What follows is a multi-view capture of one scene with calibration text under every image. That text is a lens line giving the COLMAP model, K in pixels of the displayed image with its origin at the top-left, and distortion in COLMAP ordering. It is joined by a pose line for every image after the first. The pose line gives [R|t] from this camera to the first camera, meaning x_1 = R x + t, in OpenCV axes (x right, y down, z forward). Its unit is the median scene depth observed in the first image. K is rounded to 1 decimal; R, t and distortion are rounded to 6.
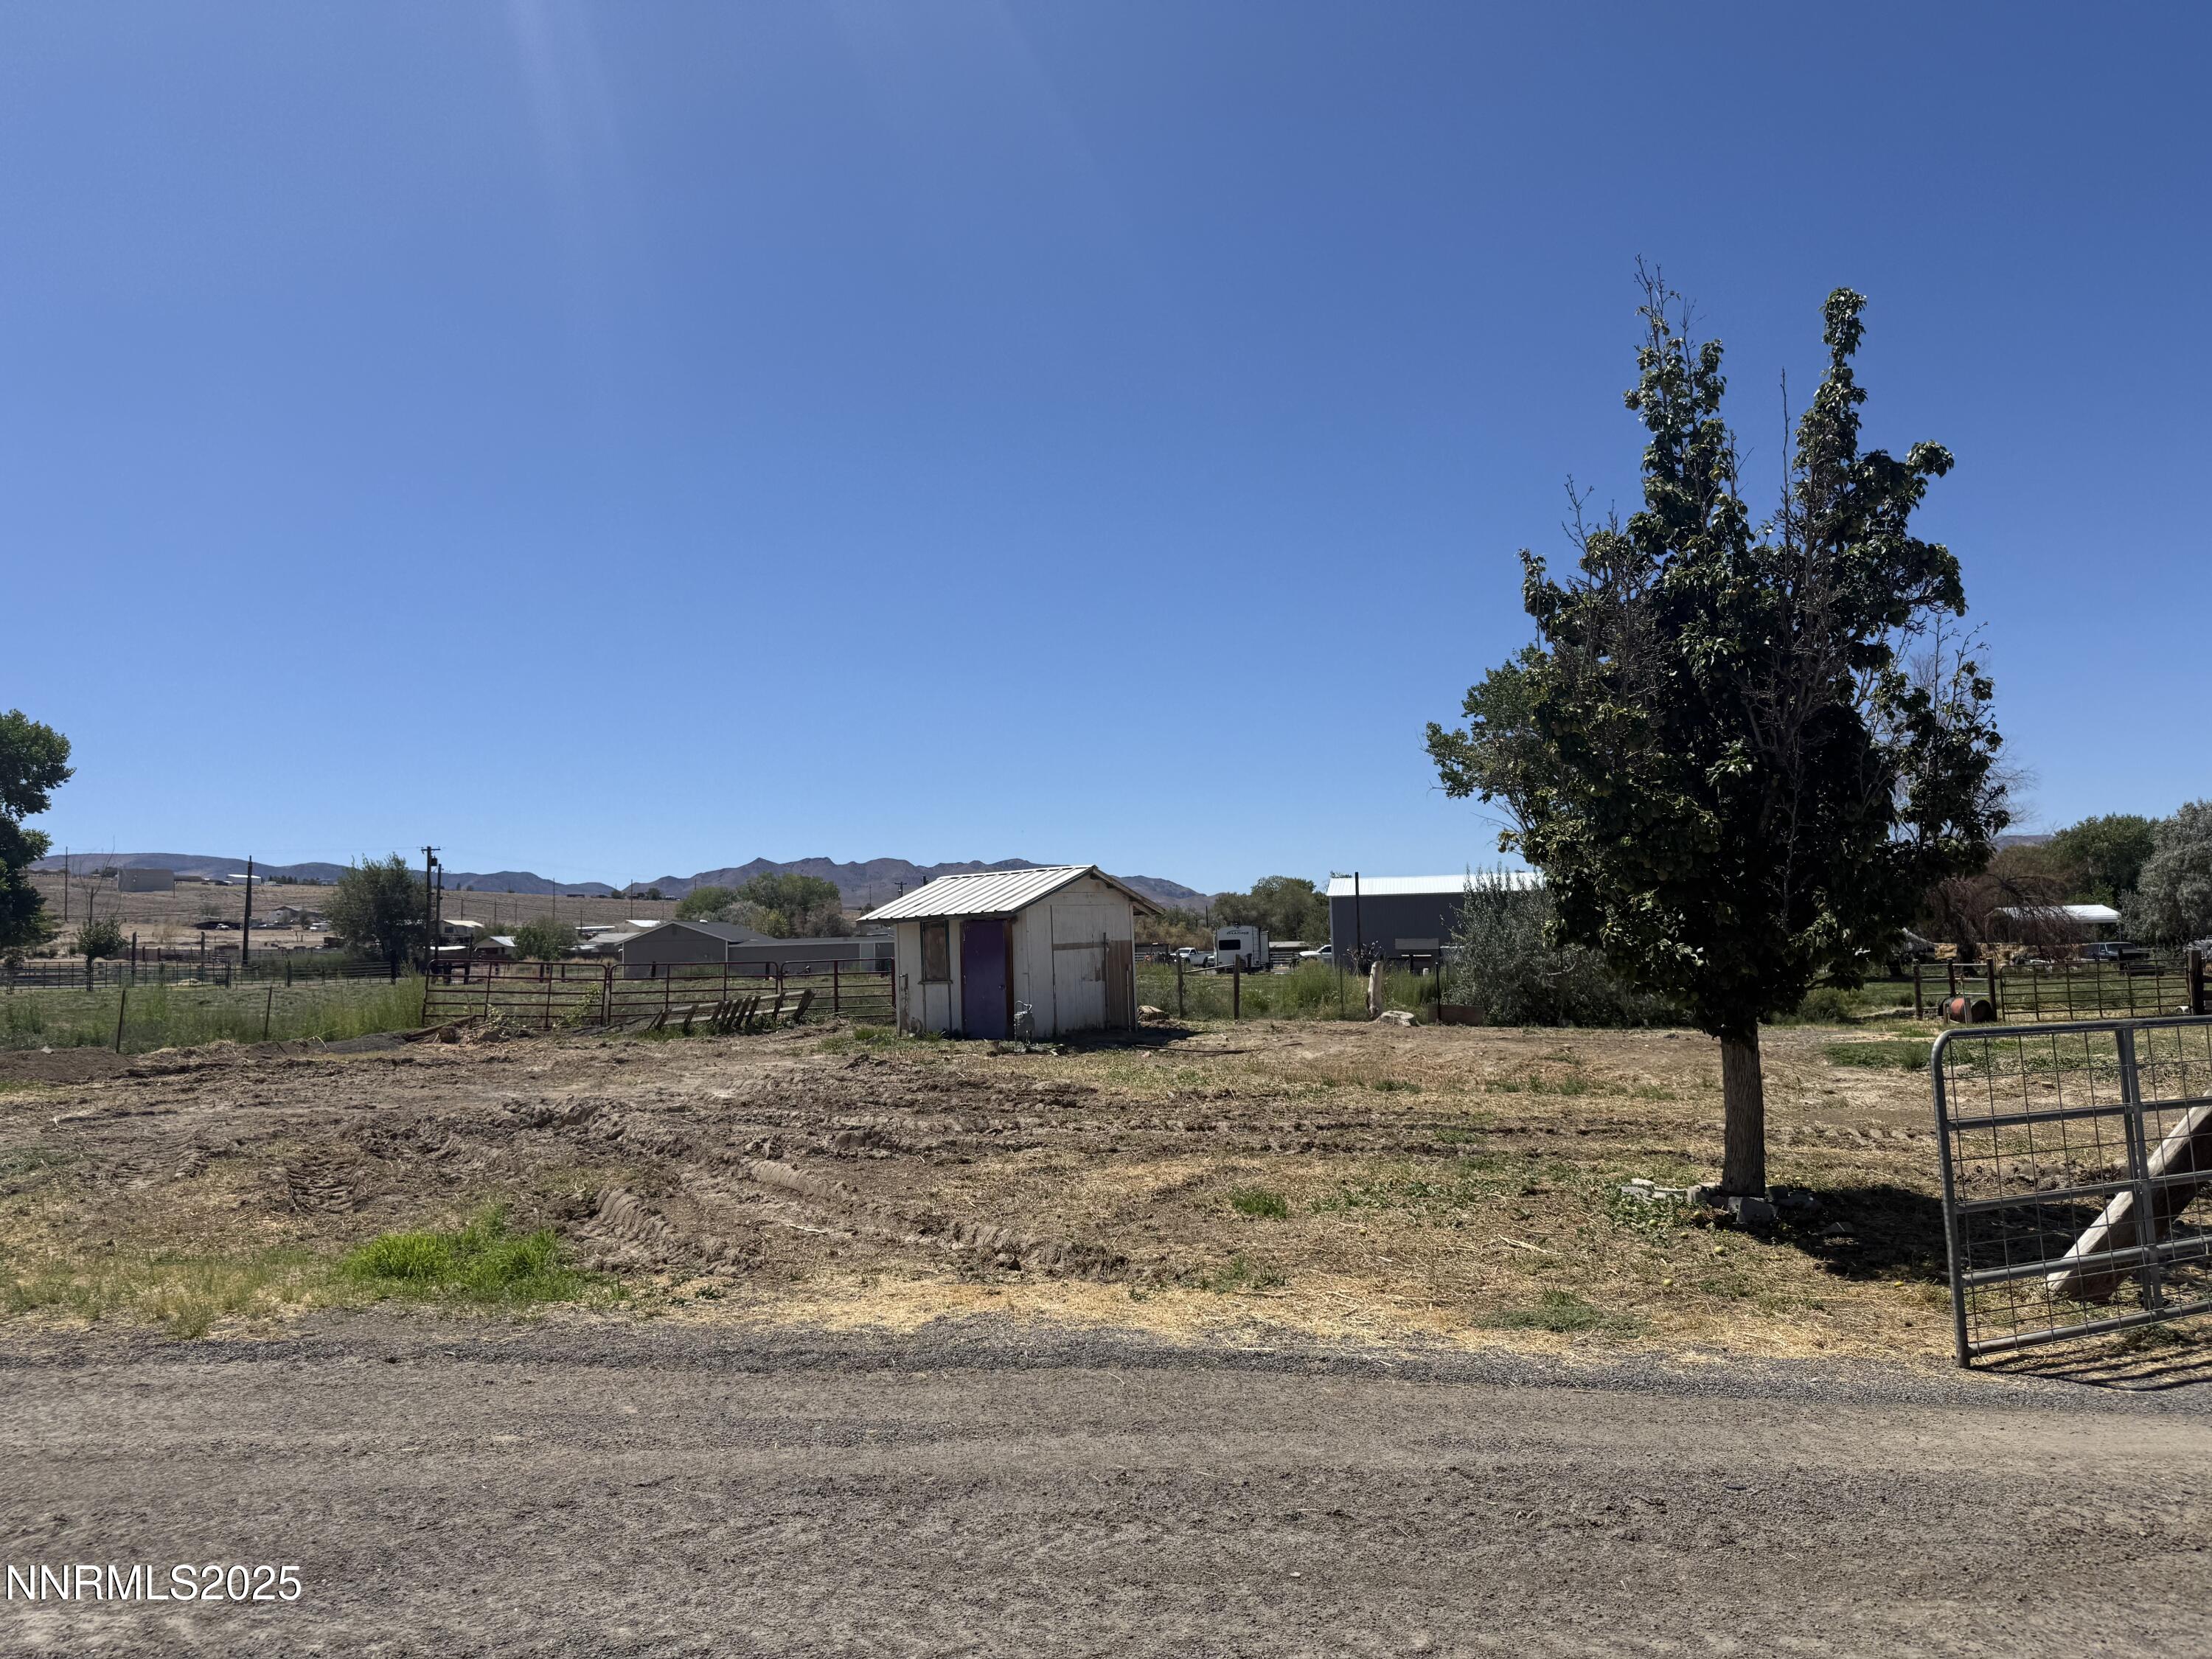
lens RADIAL K [[1528.5, 0, 1106.0], [0, 1528.5, 829.5], [0, 0, 1]] dist [0.129027, -0.171019]
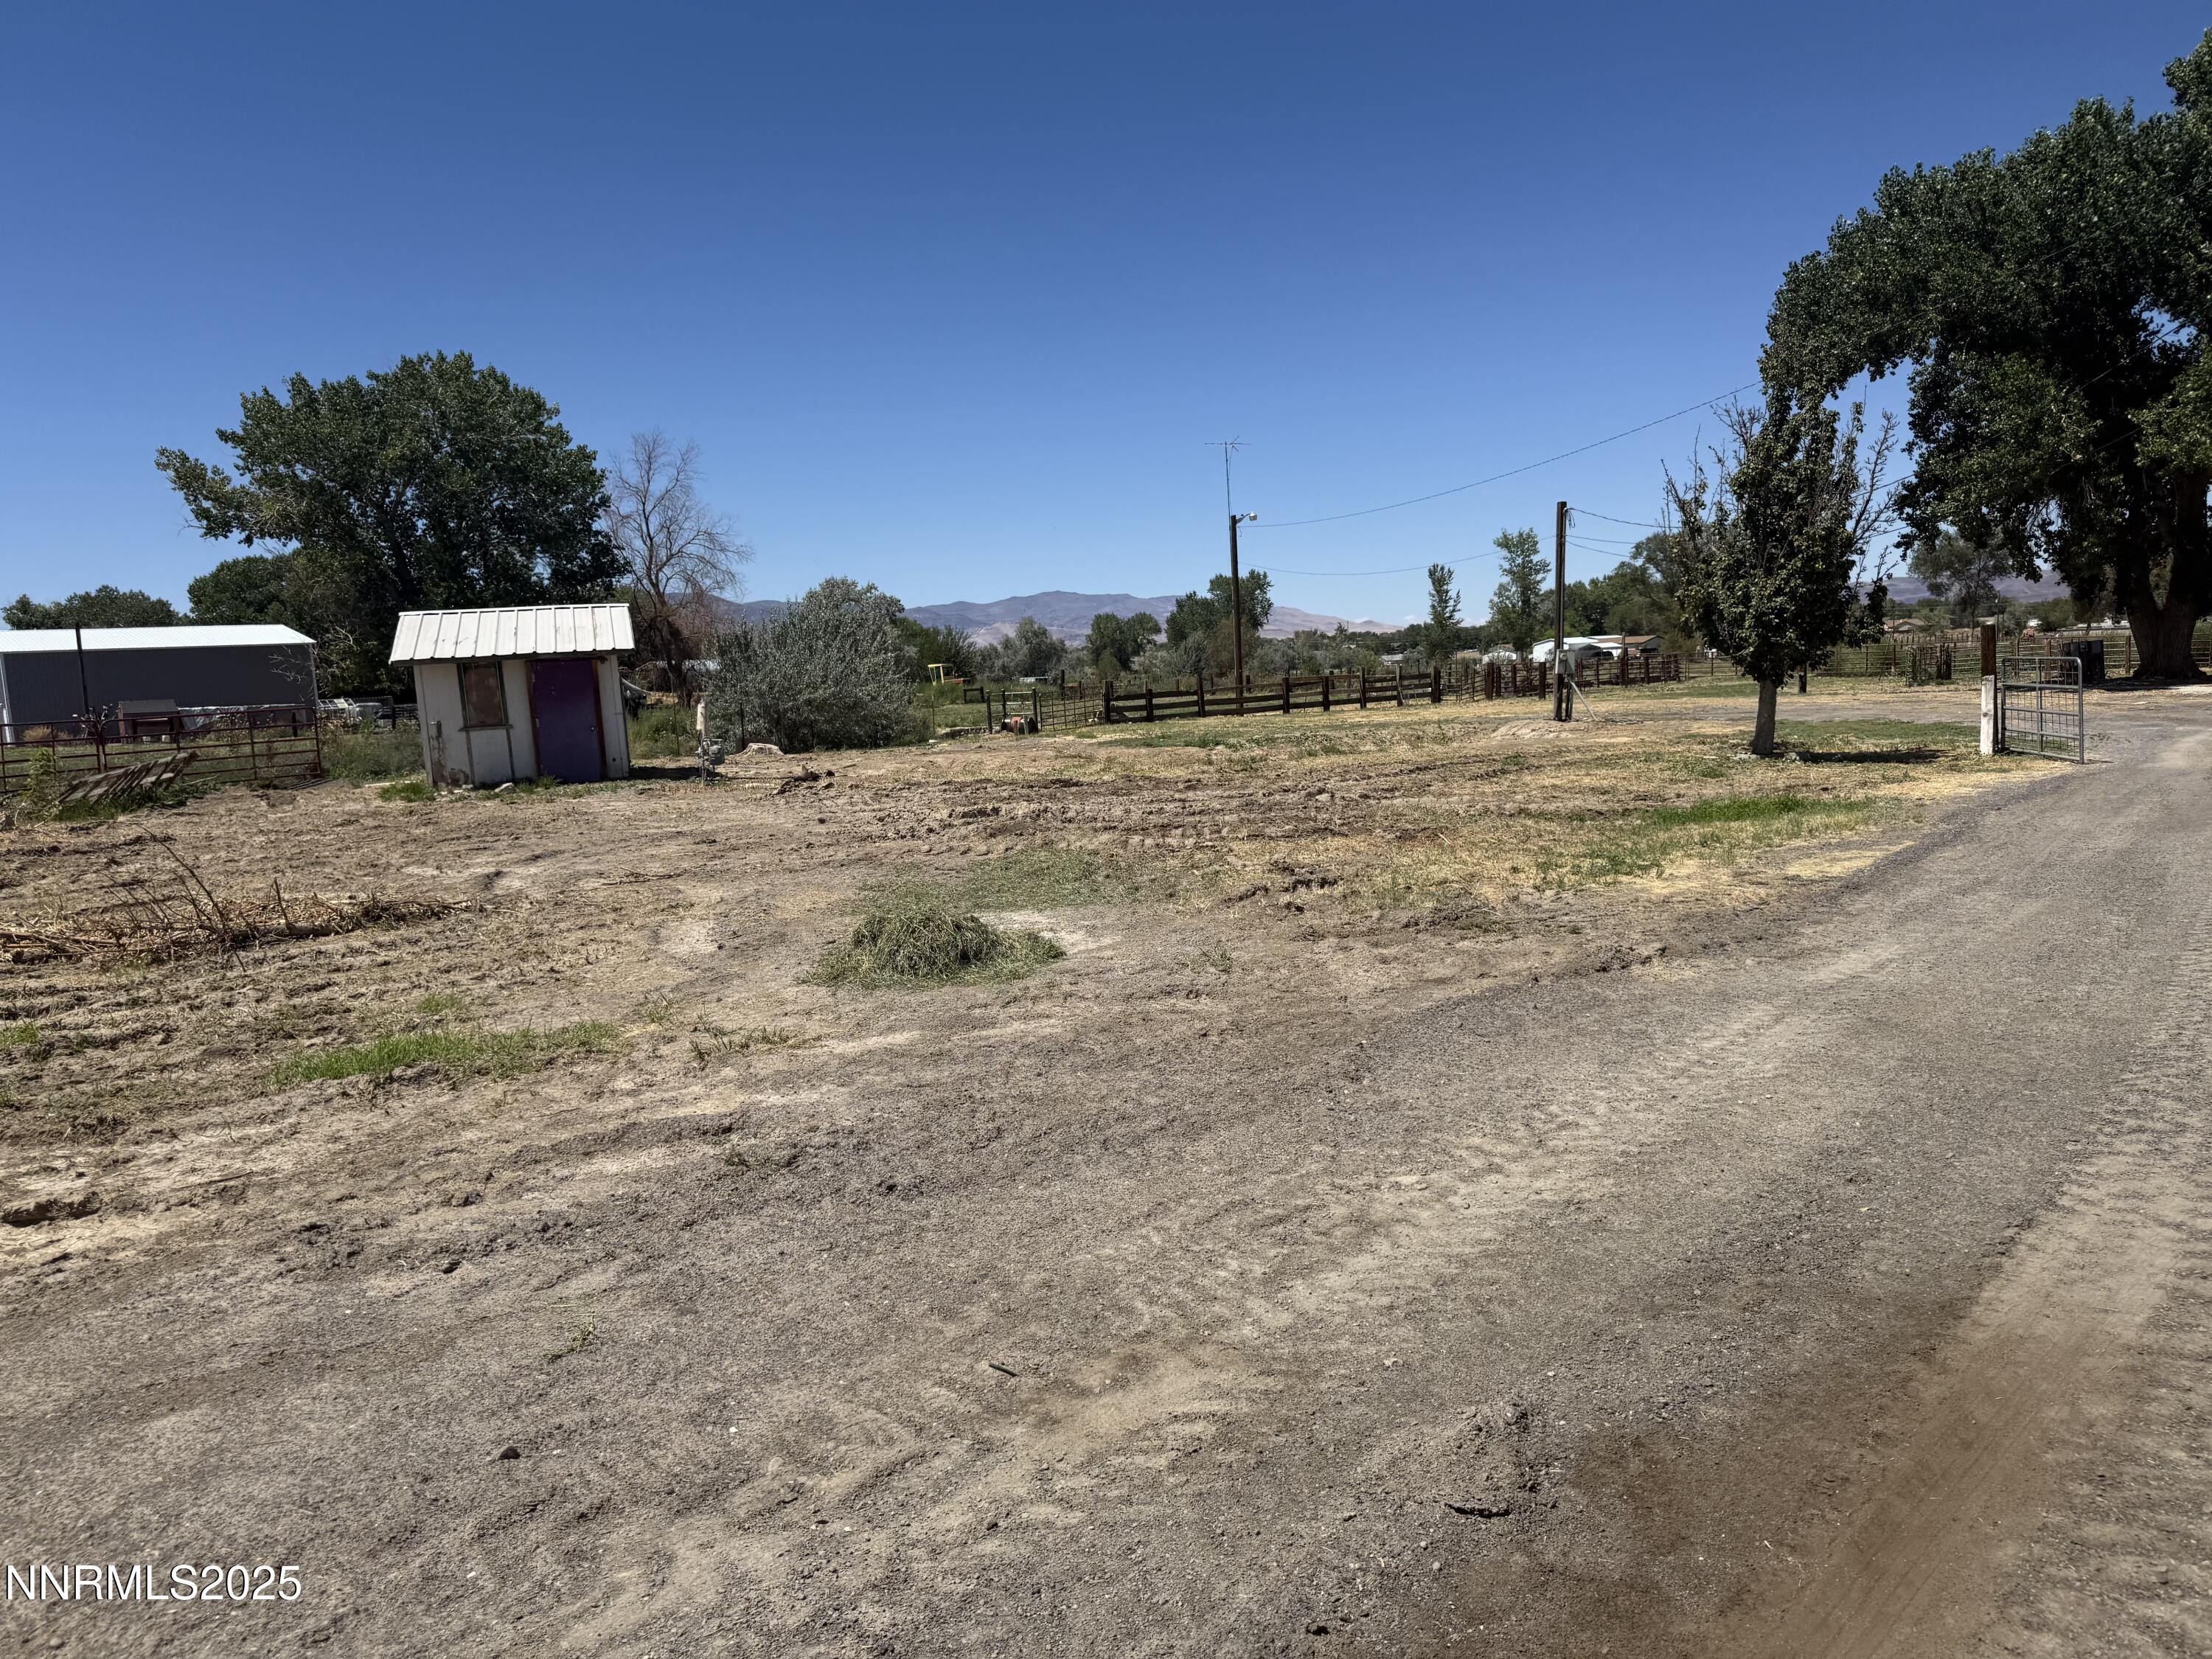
lens RADIAL K [[1528.5, 0, 1106.0], [0, 1528.5, 829.5], [0, 0, 1]] dist [0.129027, -0.171019]
pose [[0.522680, -0.092675, 0.847477, -0.706589], [-0.033990, 0.991018, 0.129336, 0.027194], [-0.851851, -0.096407, 0.514835, 0.202928]]
